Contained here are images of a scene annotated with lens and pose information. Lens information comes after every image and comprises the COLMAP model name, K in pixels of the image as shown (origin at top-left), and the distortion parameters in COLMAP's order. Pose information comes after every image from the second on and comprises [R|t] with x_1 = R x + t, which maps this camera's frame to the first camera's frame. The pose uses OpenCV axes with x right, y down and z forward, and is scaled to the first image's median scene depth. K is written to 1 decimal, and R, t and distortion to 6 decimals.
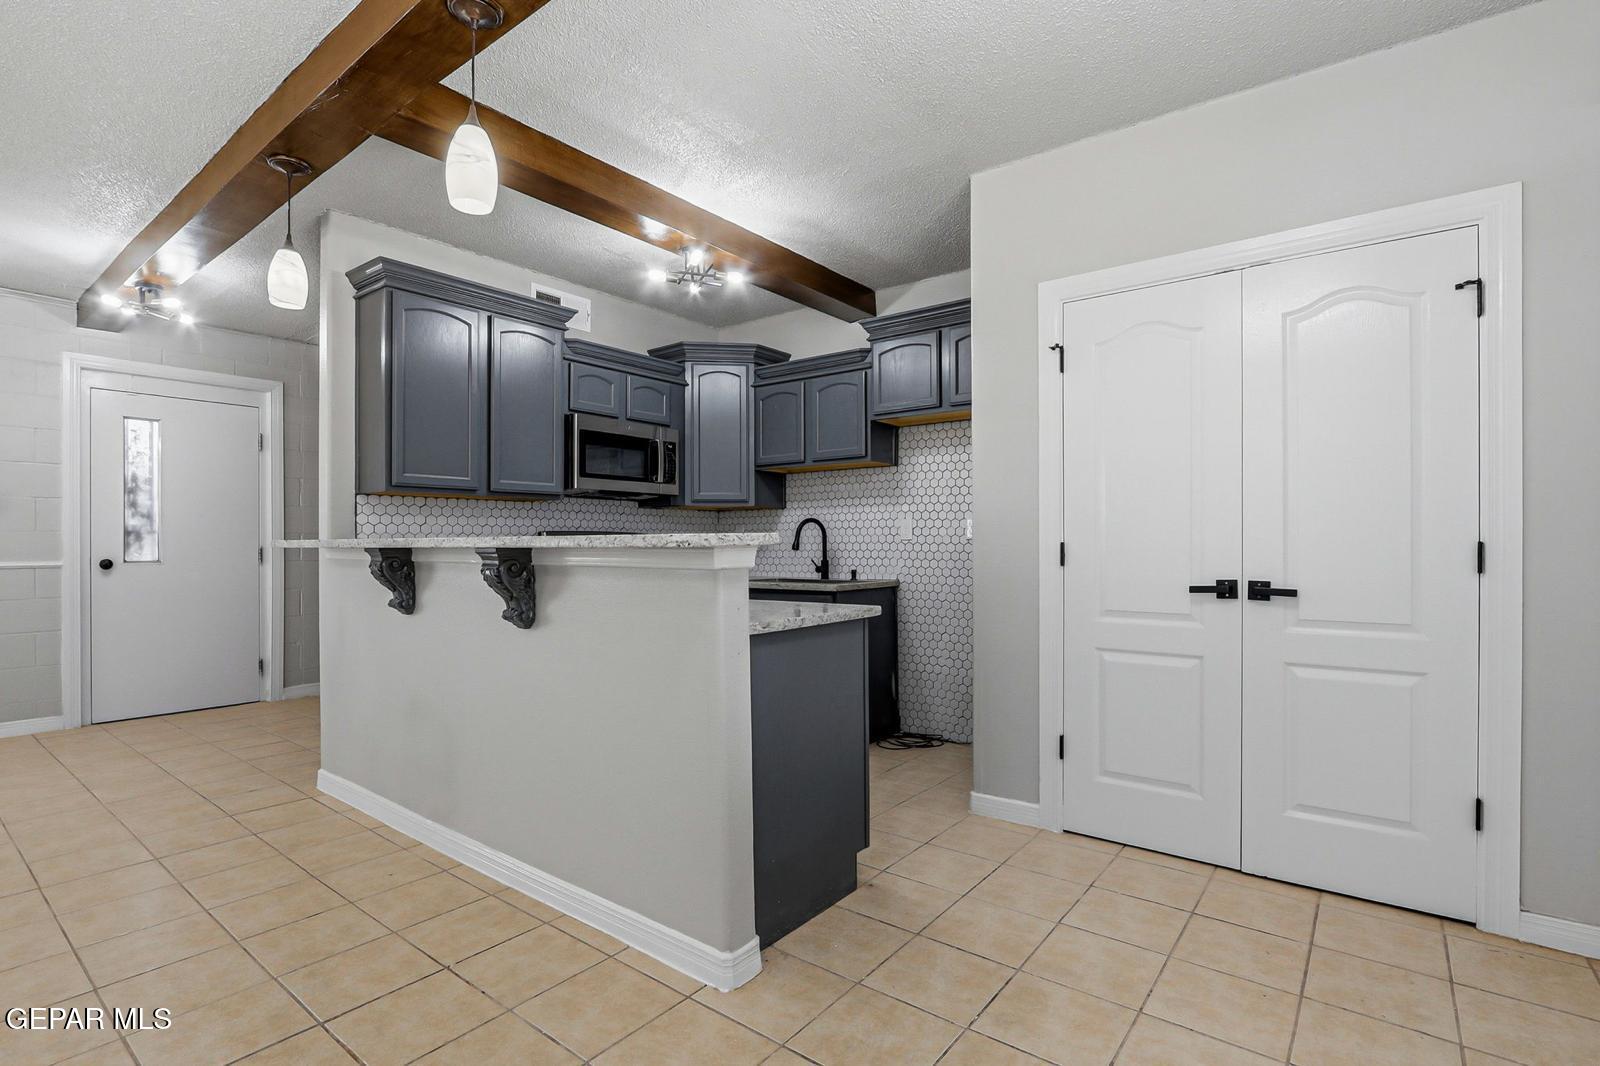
lens RADIAL K [[760.2, 0, 802.4], [0, 760.2, 539.6], [0, 0, 1]] dist [-0.008136, 0.001984]
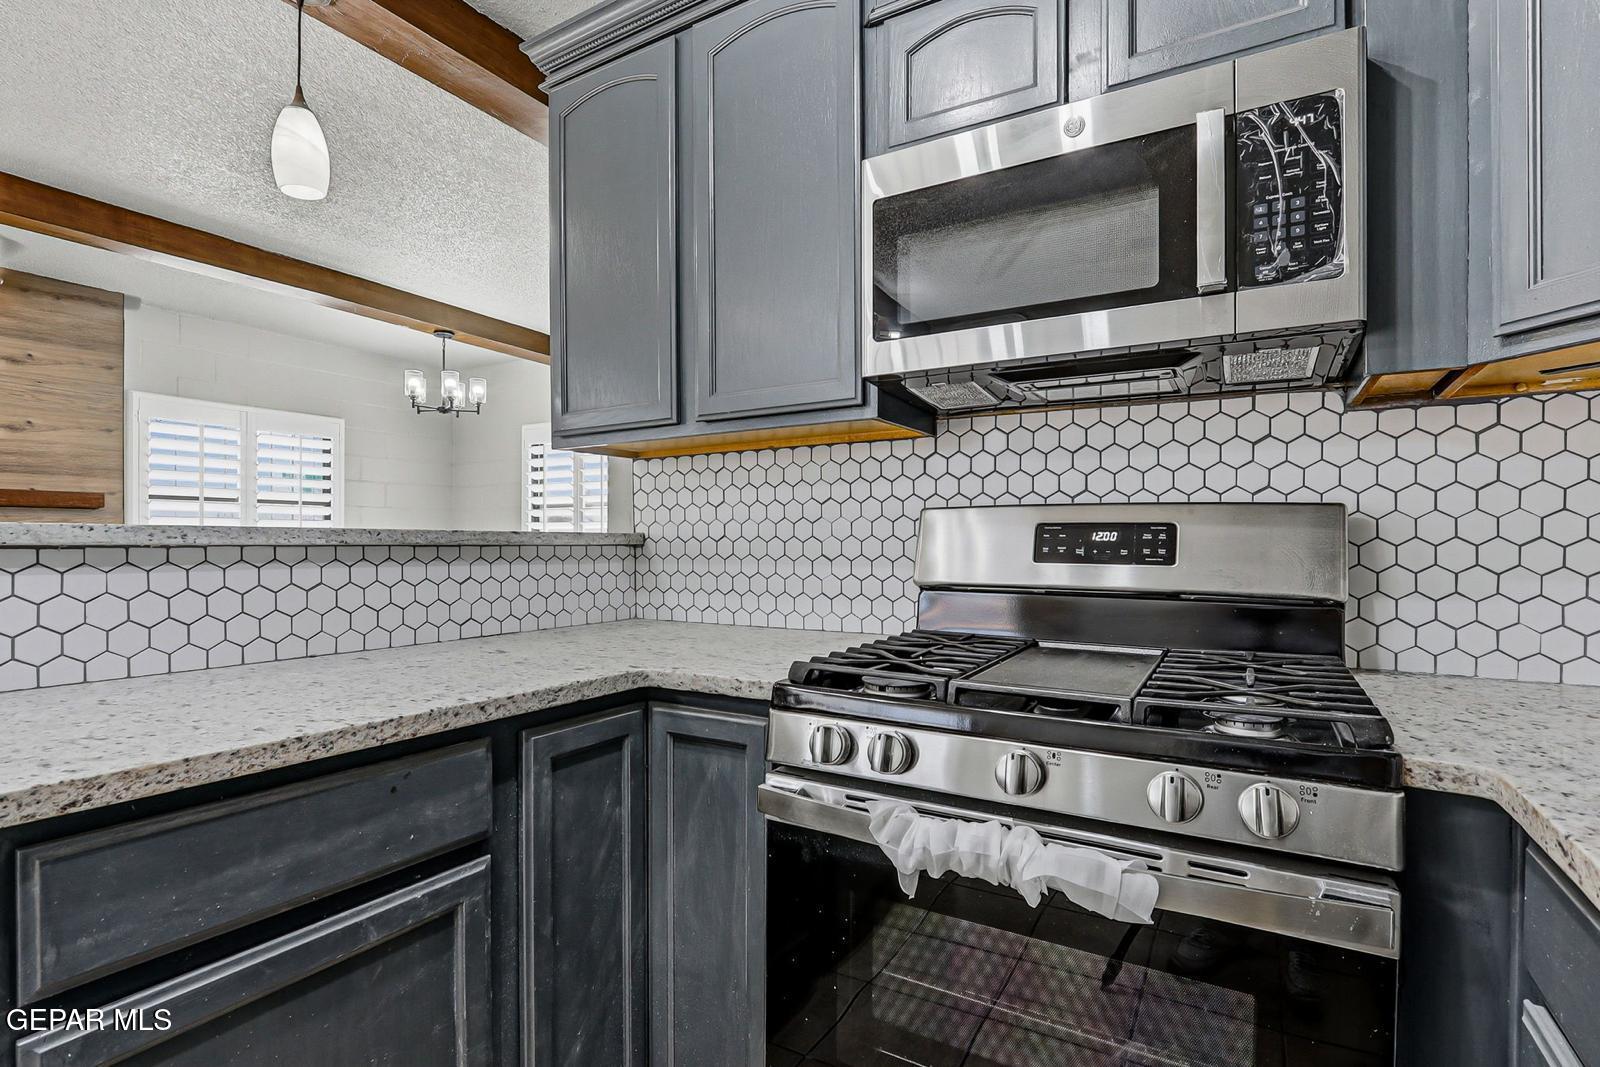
lens RADIAL K [[760.2, 0, 797.7], [0, 760.2, 543.0], [0, 0, 1]] dist [-0.008136, 0.001984]
pose [[0.138283, 0.002695, -0.990389, 0.032241], [0.007889, 0.999962, 0.003823, 0.003783], [0.990361, -0.008342, 0.138256, 0.830512]]
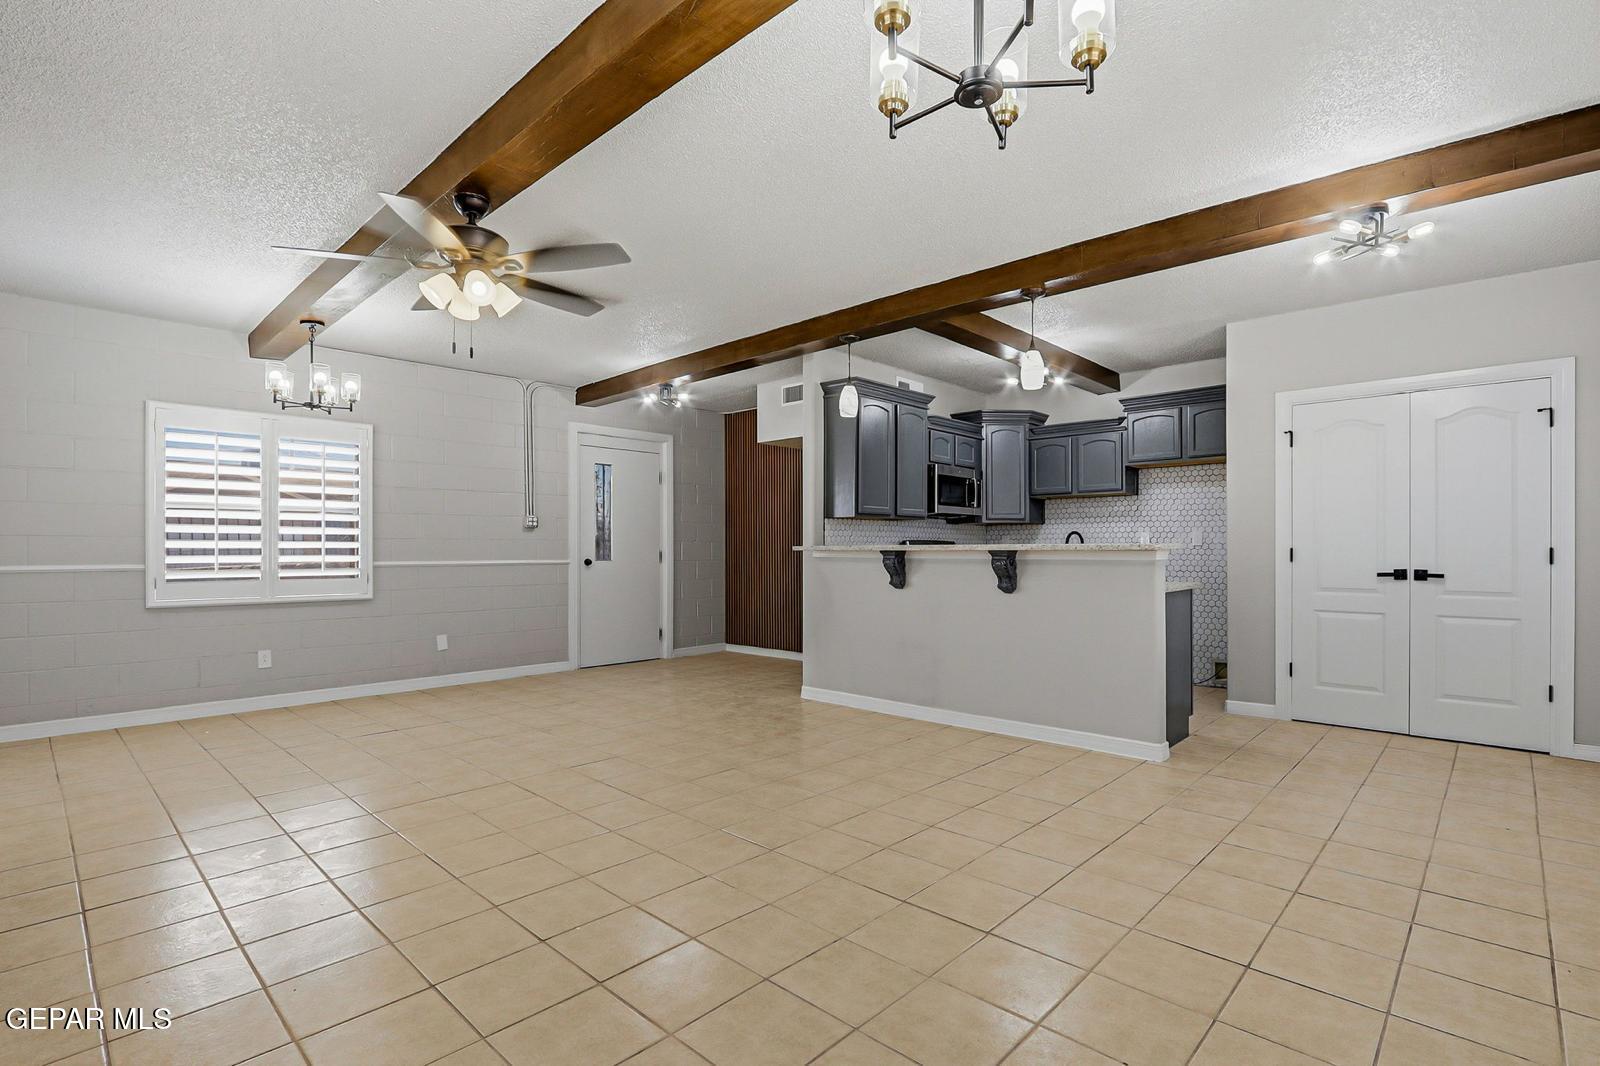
lens RADIAL K [[760.2, 0, 806.7], [0, 760.2, 545.2], [0, 0, 1]] dist [-0.008136, 0.001984]
pose [[0.996447, 0.000628, -0.084219, -0.390993], [-0.000666, 1.000000, -0.000426, -0.000370], [0.084219, 0.000481, 0.996447, -0.509100]]
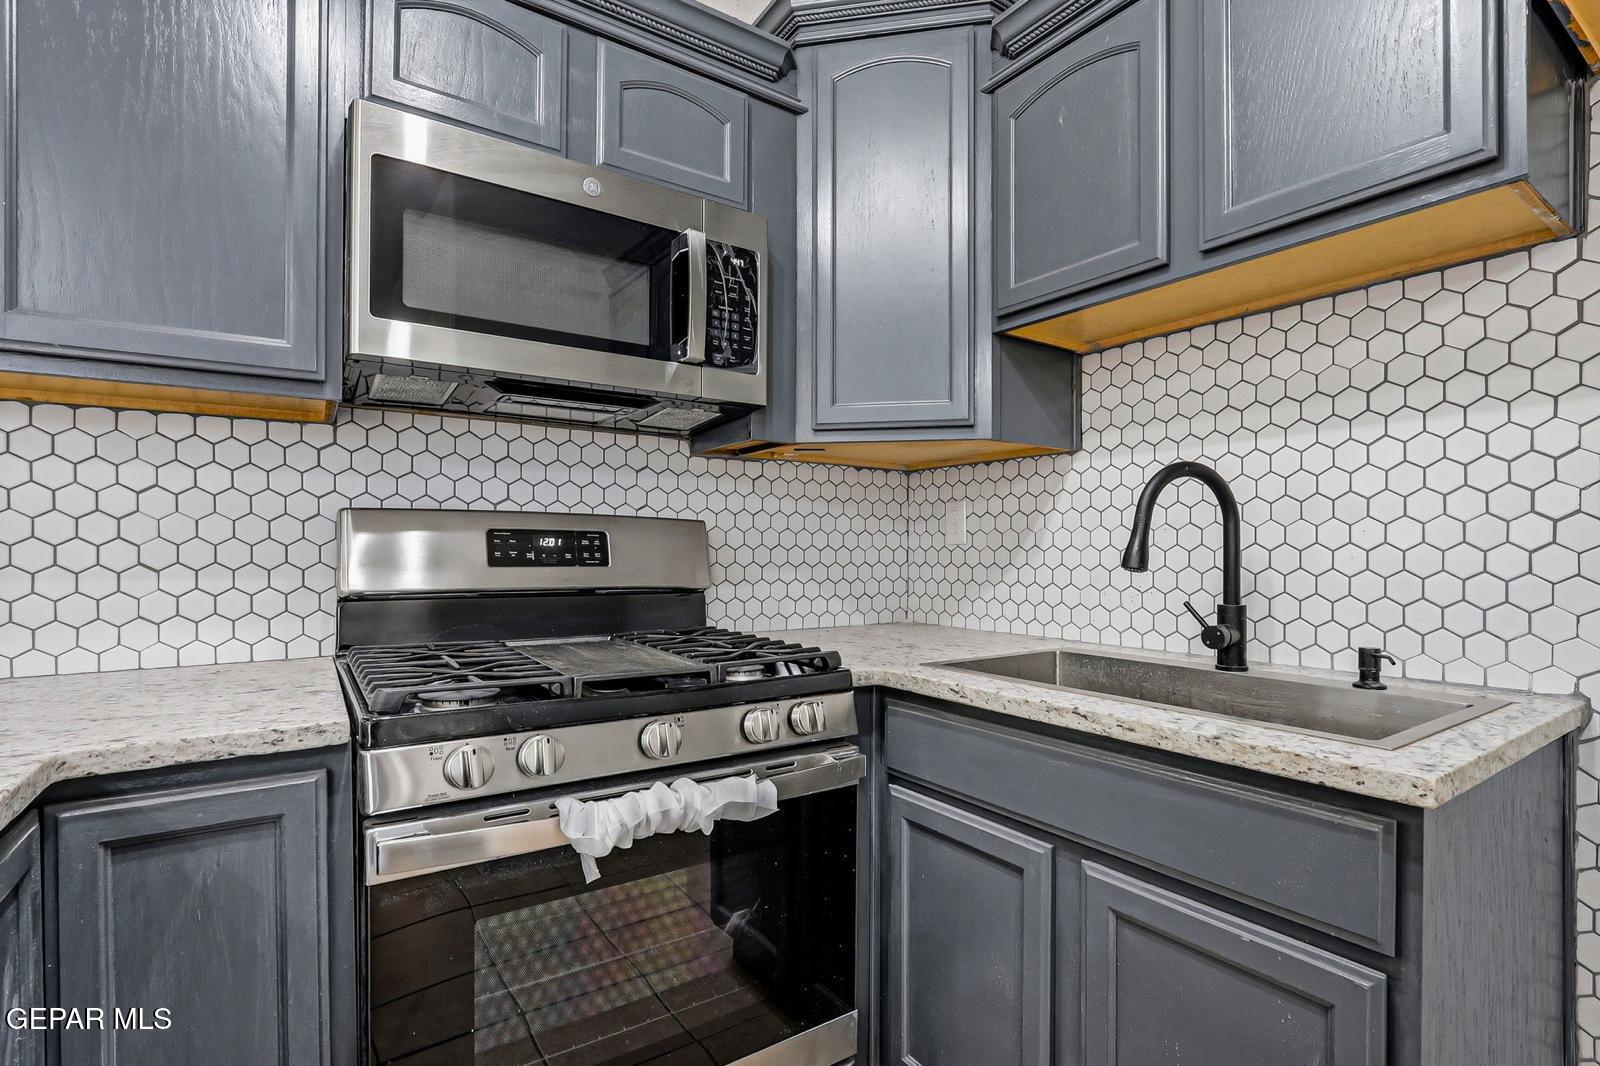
lens RADIAL K [[760.2, 0, 802.0], [0, 760.2, 538.7], [0, 0, 1]] dist [-0.008136, 0.001984]
pose [[0.951362, 0.000081, -0.308074, -0.042194], [-0.001488, 0.999990, -0.004332, 0.003015], [0.308070, 0.004580, 0.951353, 0.698926]]
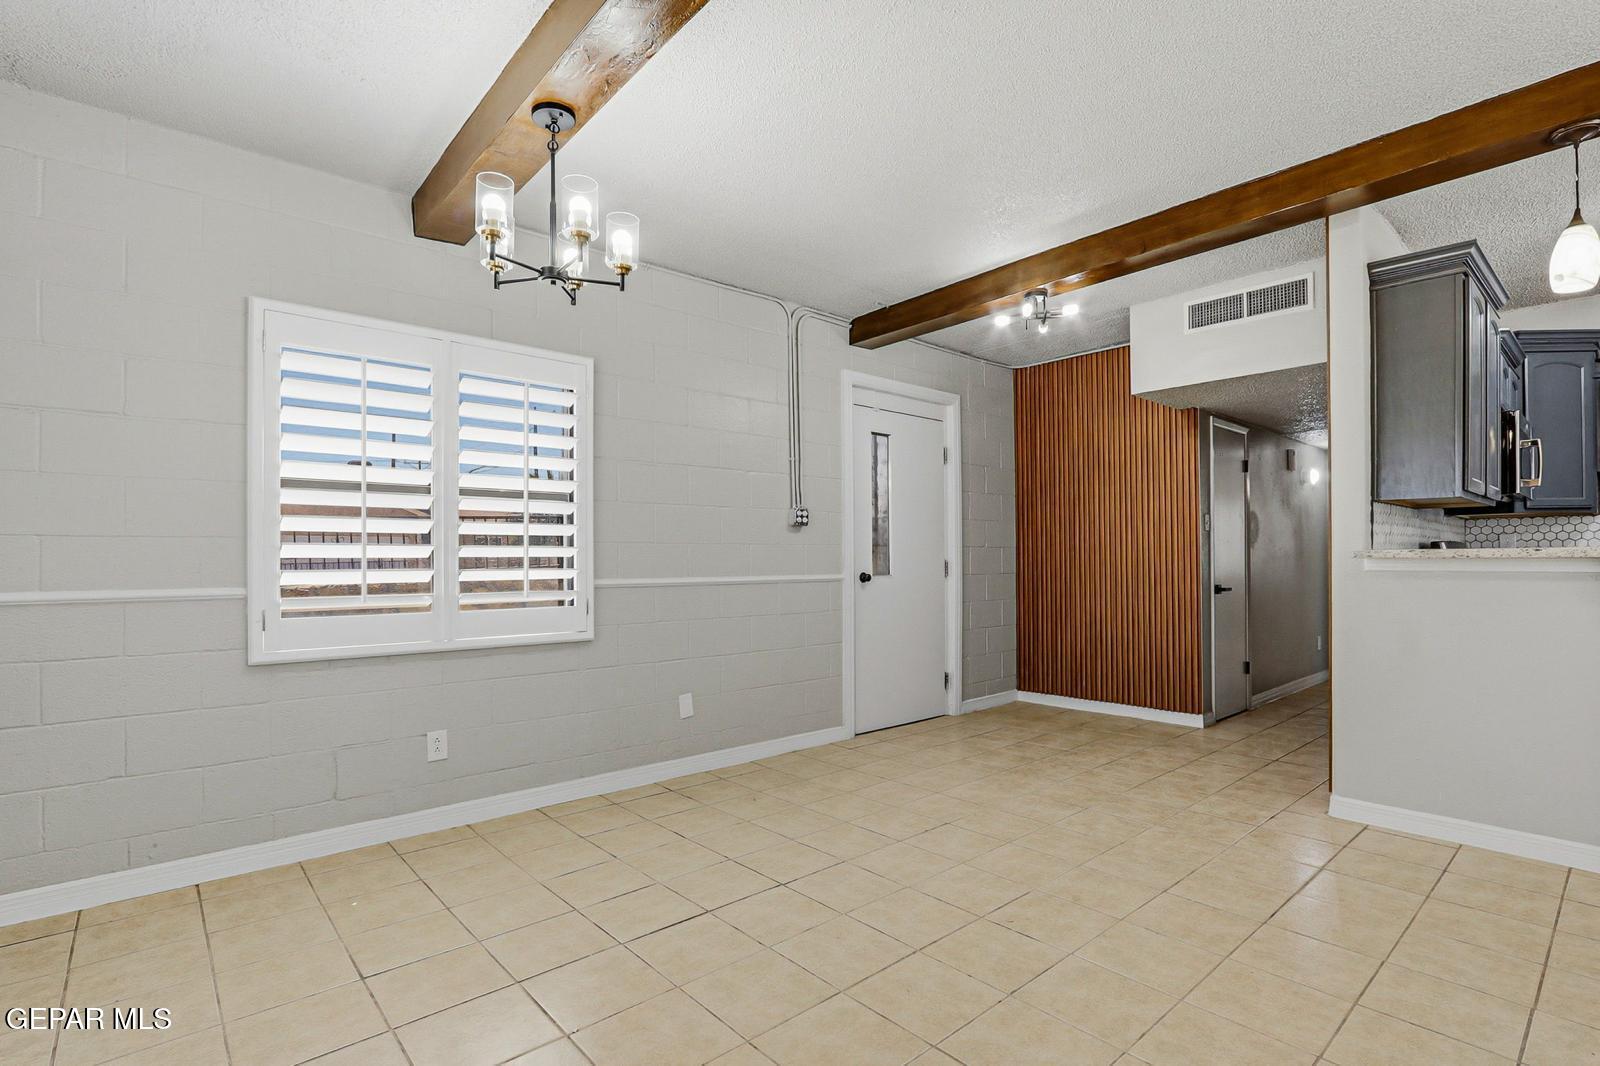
lens RADIAL K [[760.2, 0, 814.5], [0, 760.2, 550.1], [0, 0, 1]] dist [-0.008136, 0.001984]
pose [[0.985177, -0.004679, -0.171475, -0.879584], [0.003405, 0.999964, -0.007725, 0.003930], [0.171505, 0.007027, 0.985158, -0.024350]]
